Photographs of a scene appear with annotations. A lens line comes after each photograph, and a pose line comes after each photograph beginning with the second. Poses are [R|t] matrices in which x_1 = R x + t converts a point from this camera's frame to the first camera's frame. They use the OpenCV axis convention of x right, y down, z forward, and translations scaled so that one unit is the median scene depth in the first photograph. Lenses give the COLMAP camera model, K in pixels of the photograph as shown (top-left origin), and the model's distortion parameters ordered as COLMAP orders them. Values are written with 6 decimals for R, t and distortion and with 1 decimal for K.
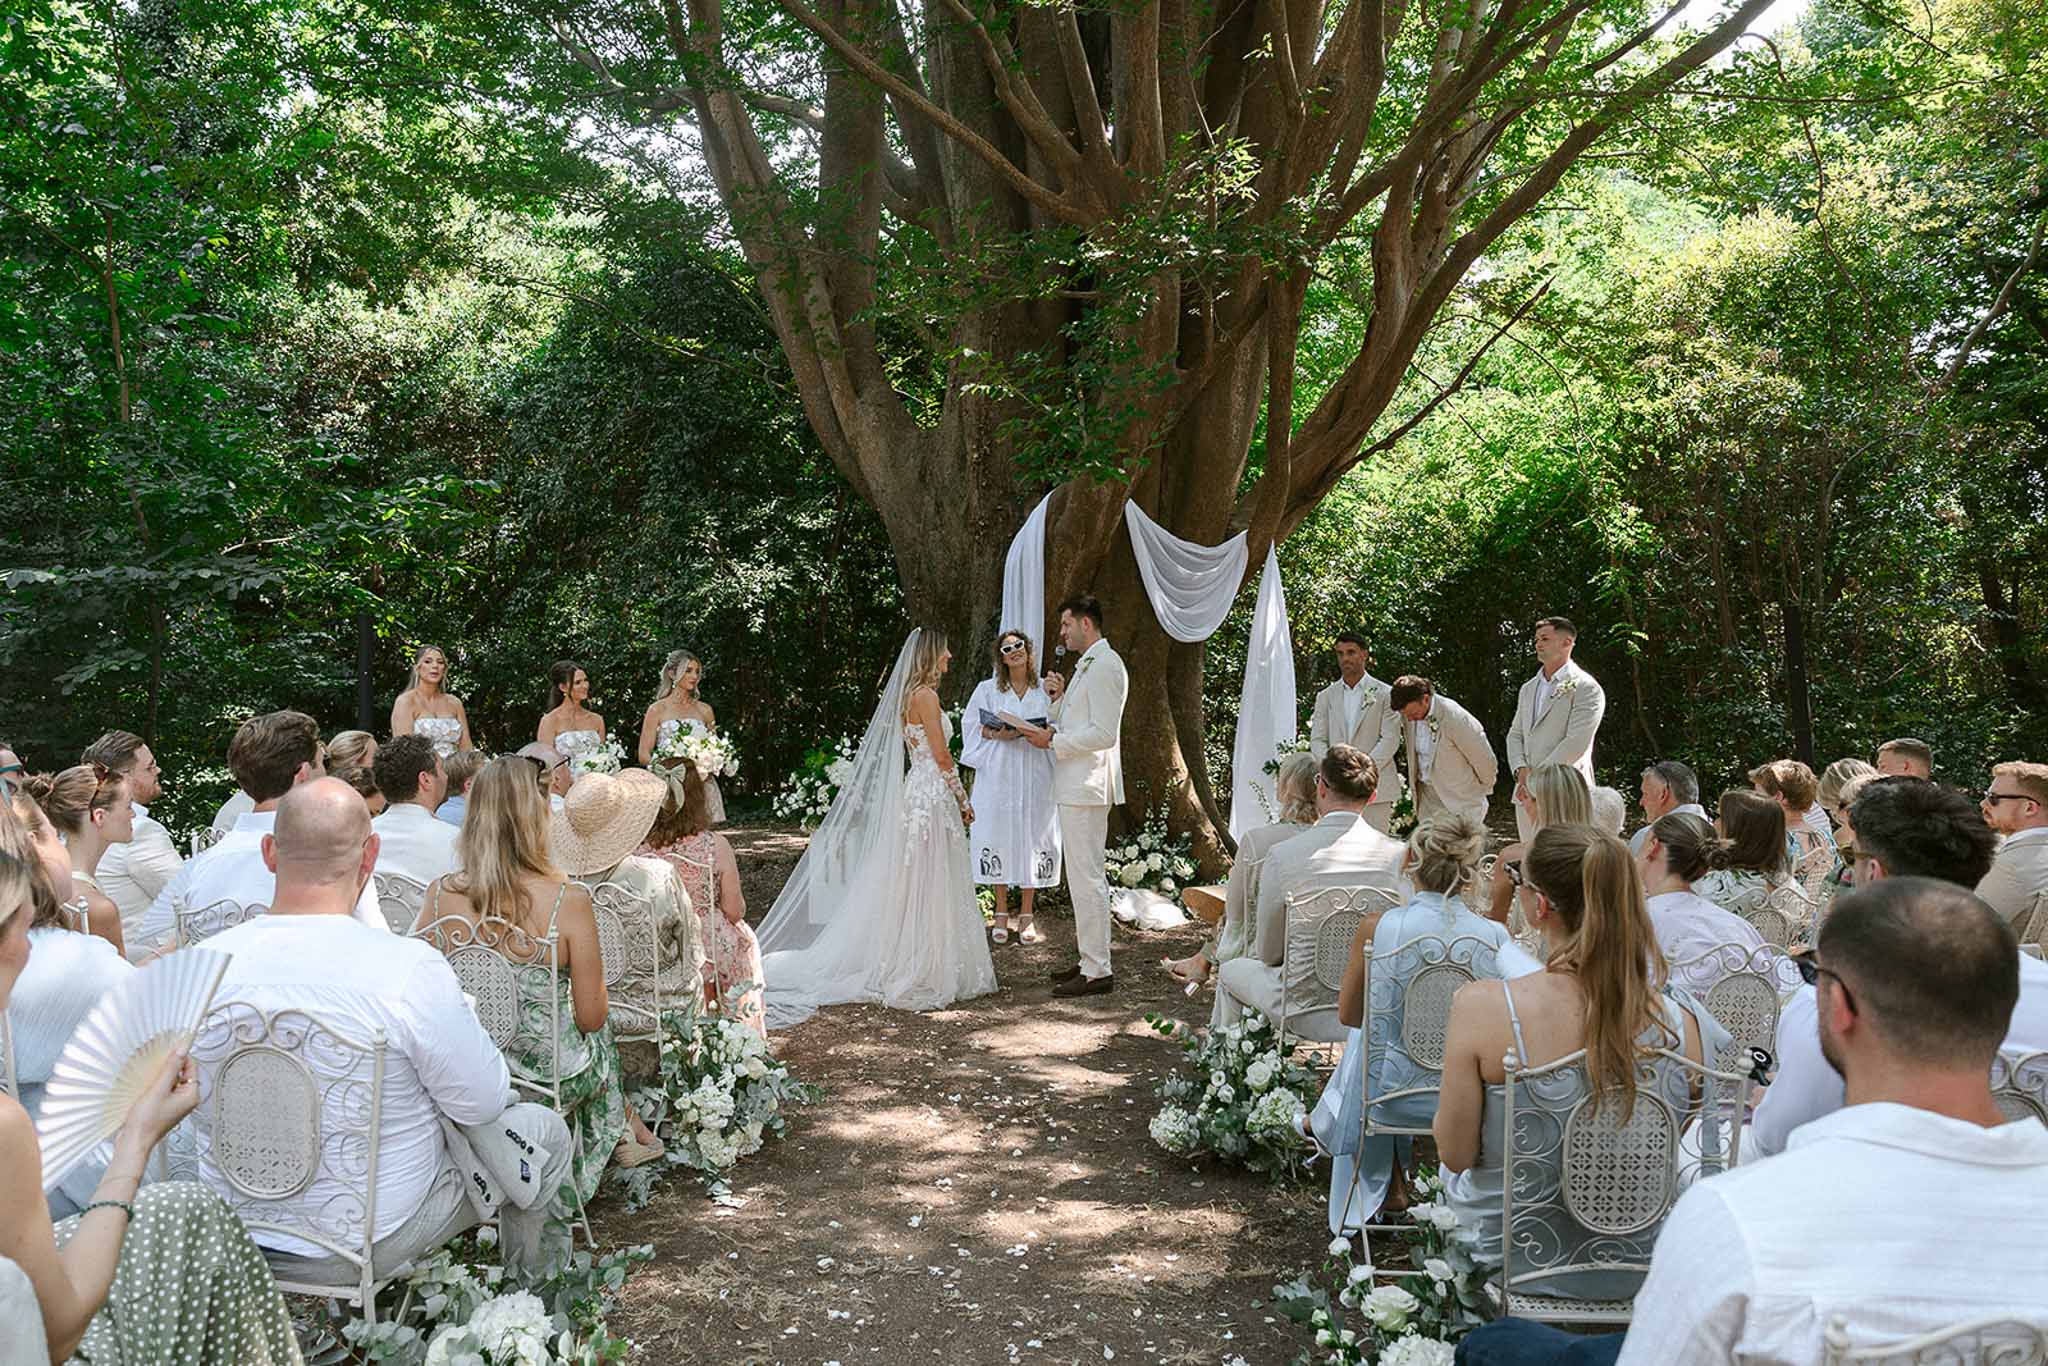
lens RADIAL K [[1356.8, 0, 1022.8], [0, 1356.8, 602.6], [0, 0, 1]] dist [0.002752, 0.004763]
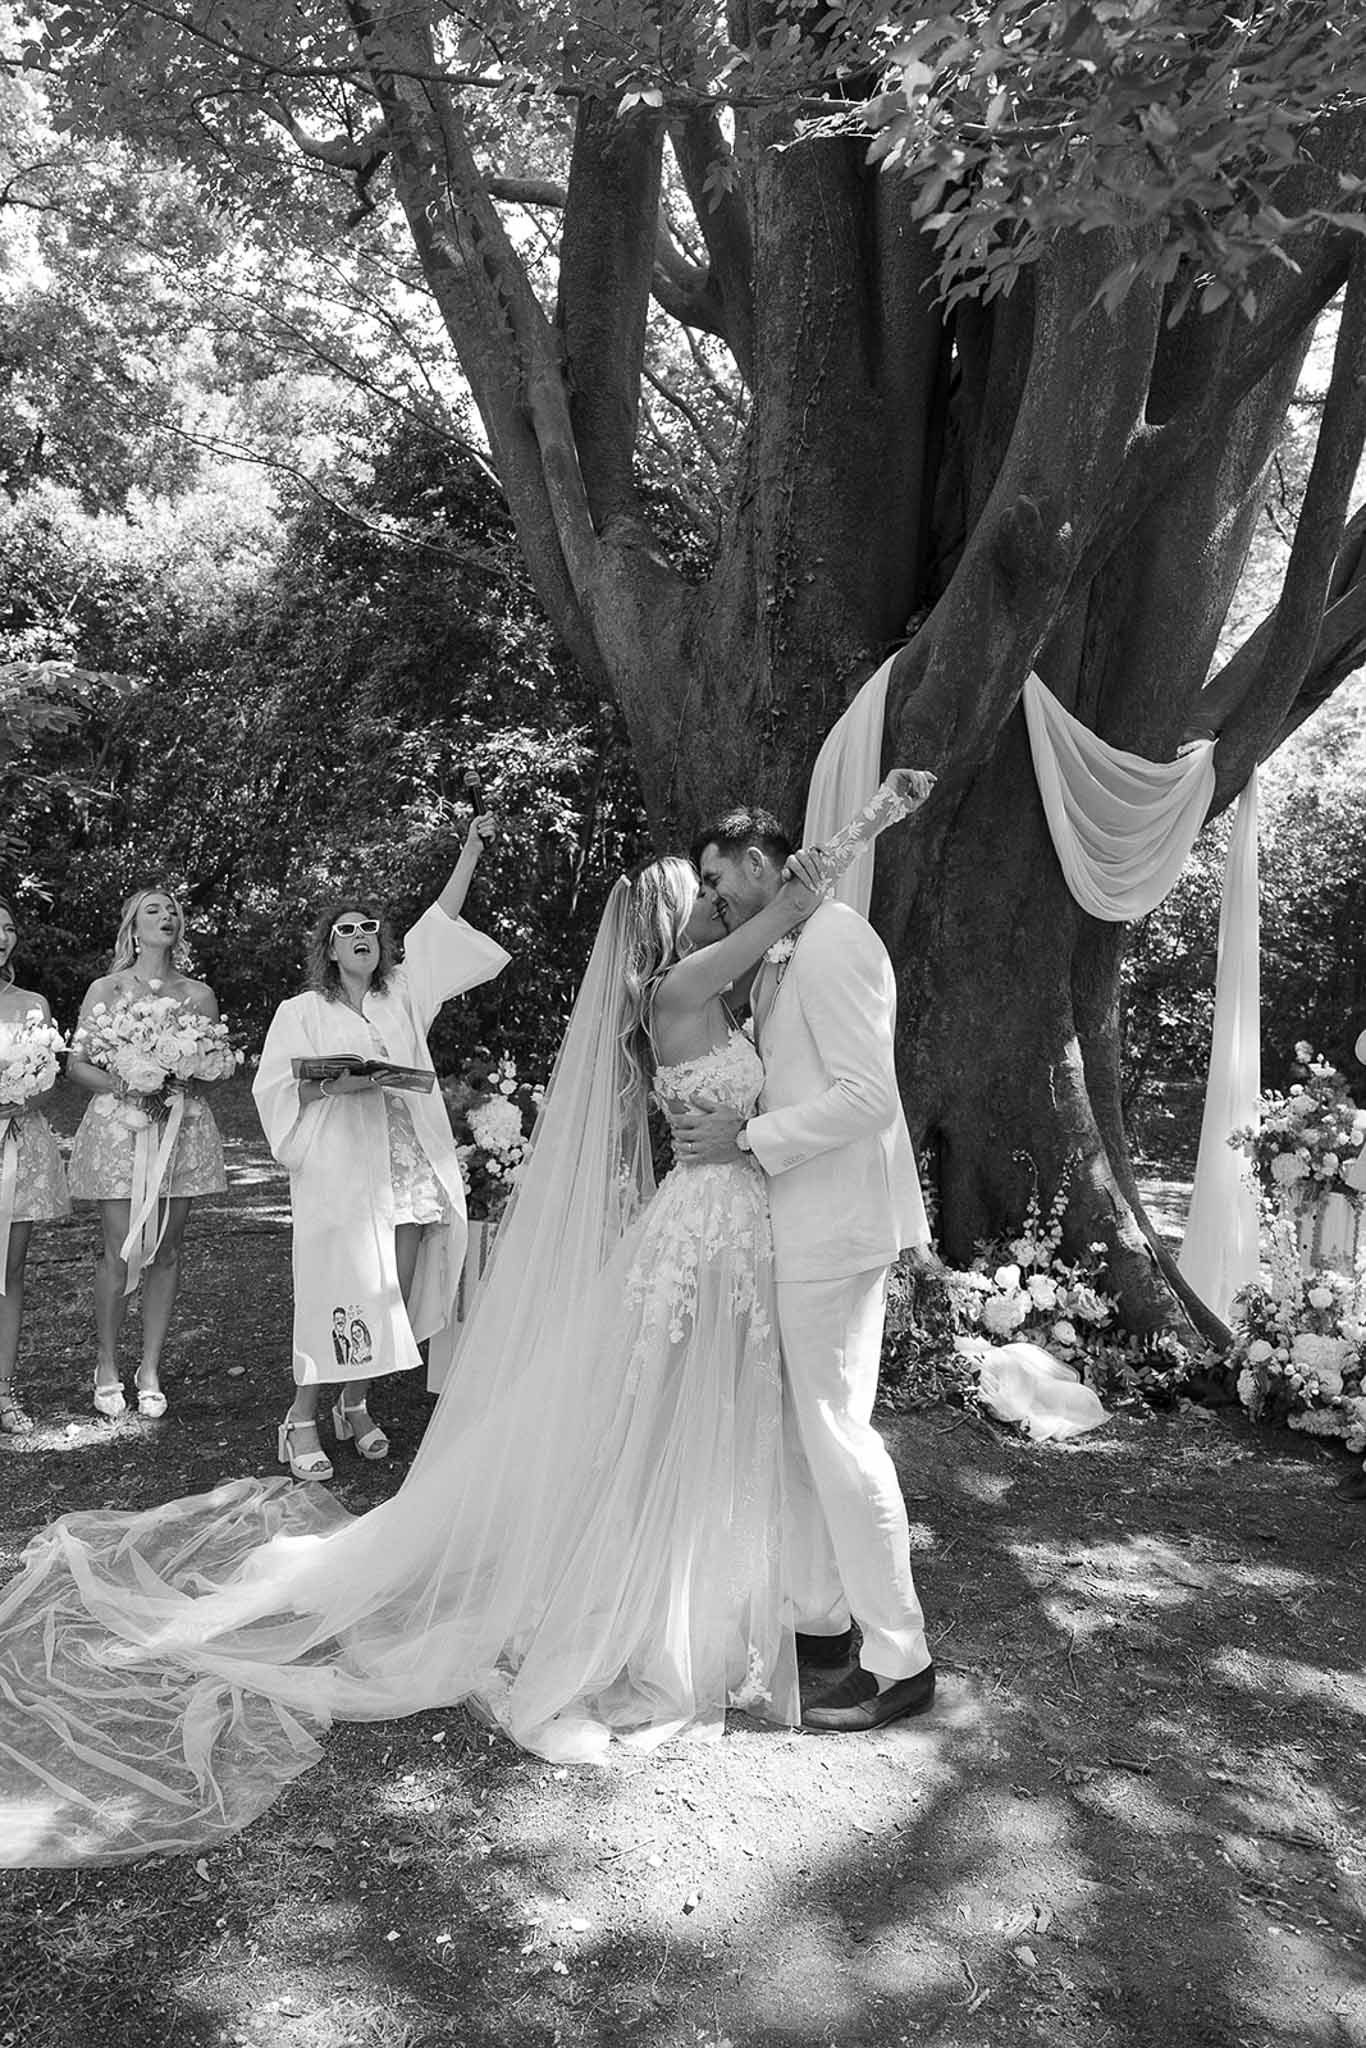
lens RADIAL K [[1440.4, 0, 683.0], [0, 1440.4, 1024.0], [0, 0, 1]] dist [-0.002489, -0.000704]
pose [[0.995069, 0.051768, -0.084598, -0.011058], [-0.043543, 0.994397, 0.096327, 0.023727], [0.089111, -0.092168, 0.991748, 0.397250]]
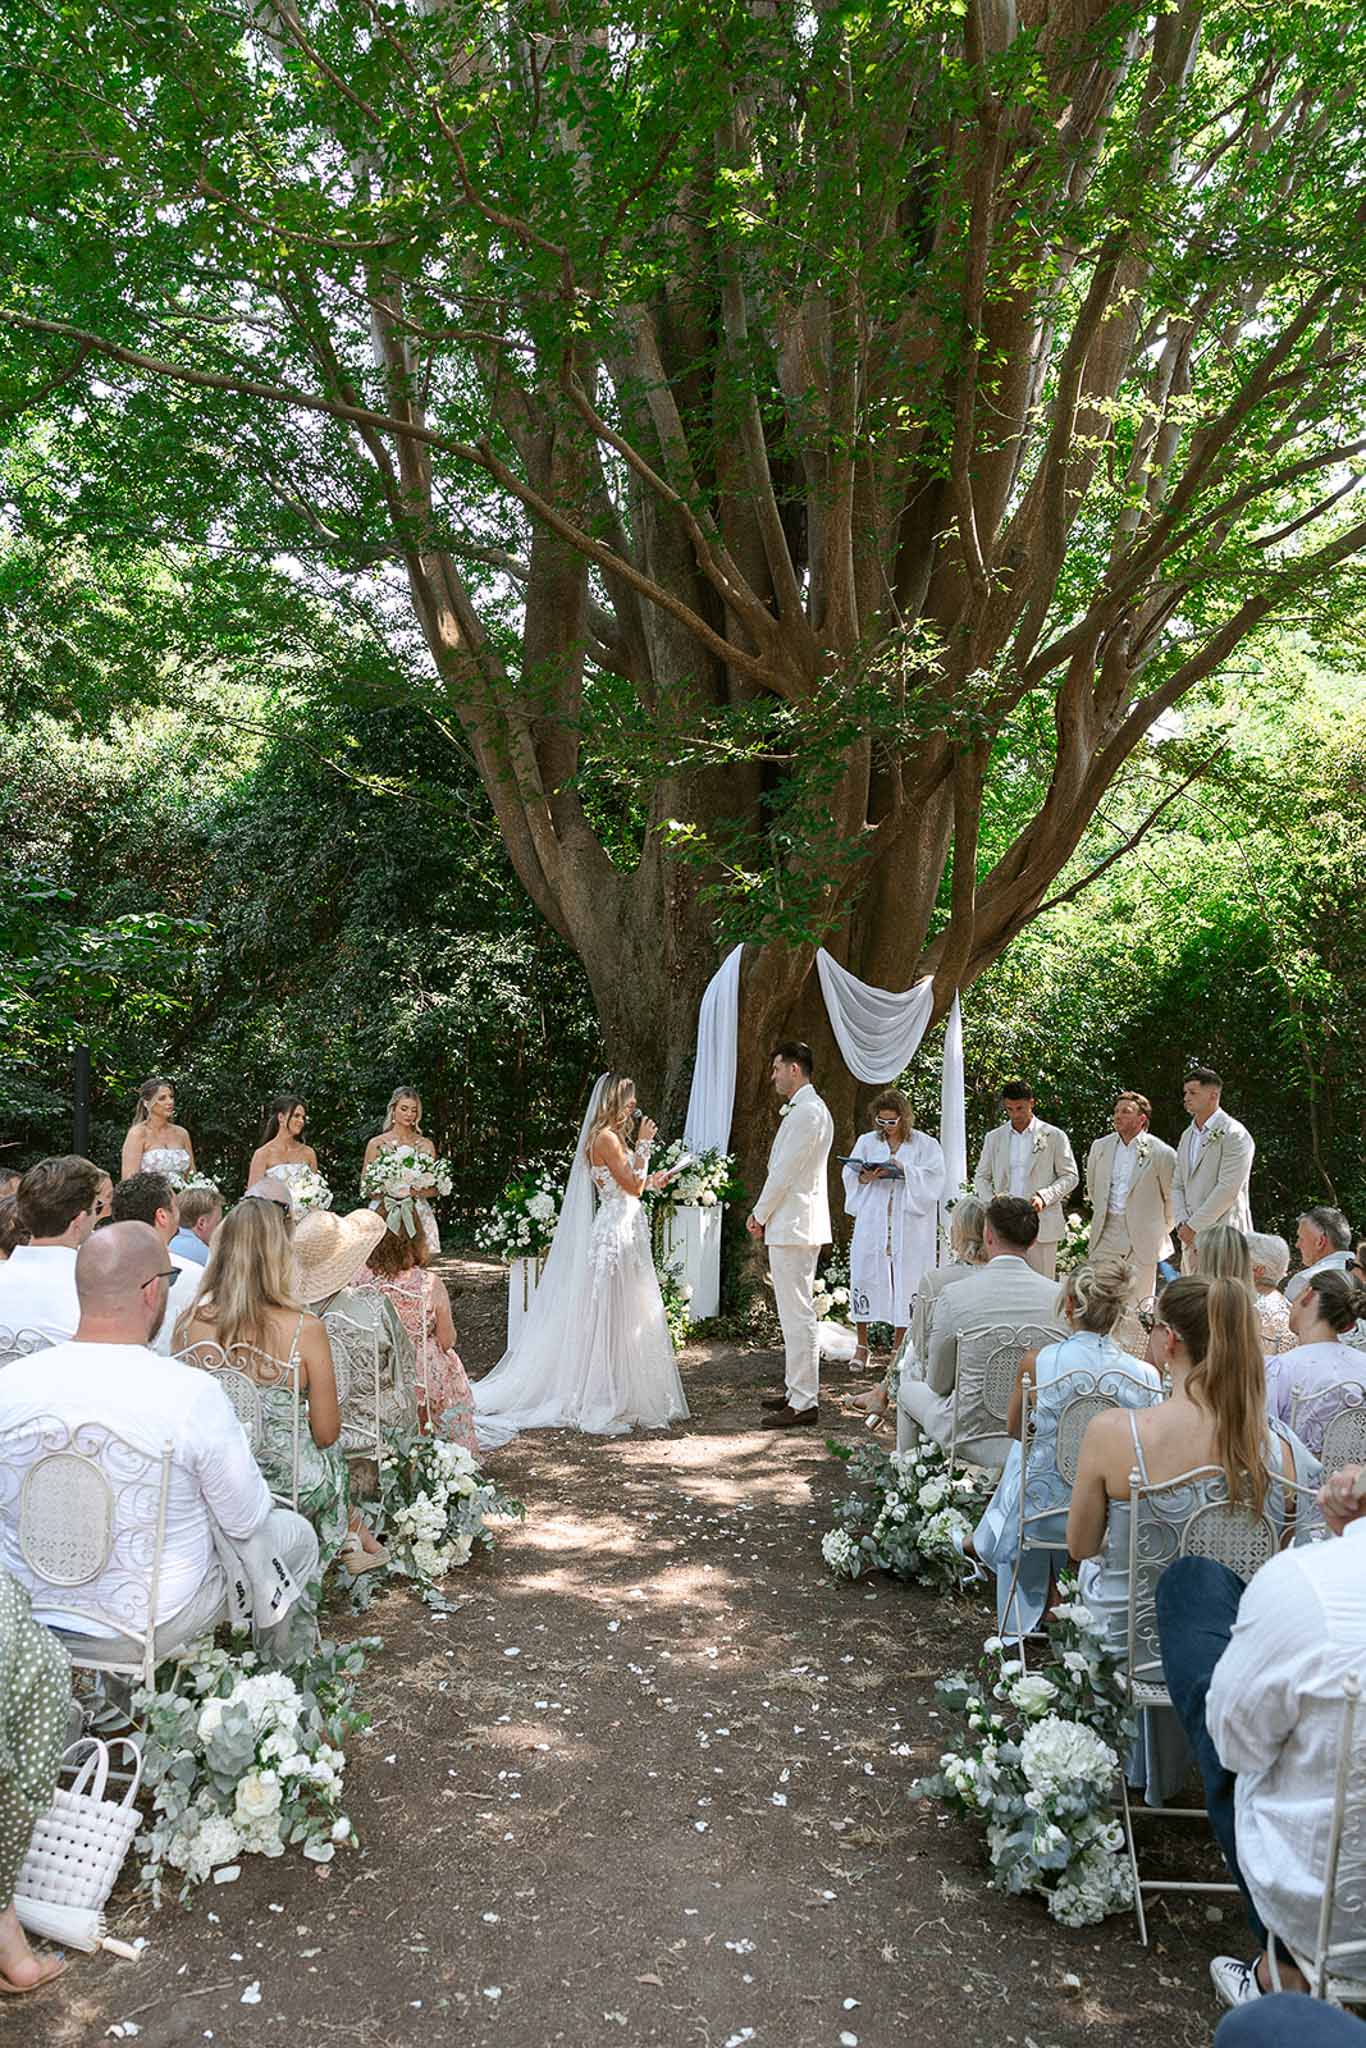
lens RADIAL K [[1343.4, 0, 714.6], [0, 1343.4, 1024.8], [0, 0, 1]] dist [0.023235, -0.002650]
pose [[0.999928, 0.012012, -0.000433, -0.001321], [-0.012015, 0.999903, -0.007097, -0.008528], [0.000347, 0.007101, 0.999975, -0.034966]]
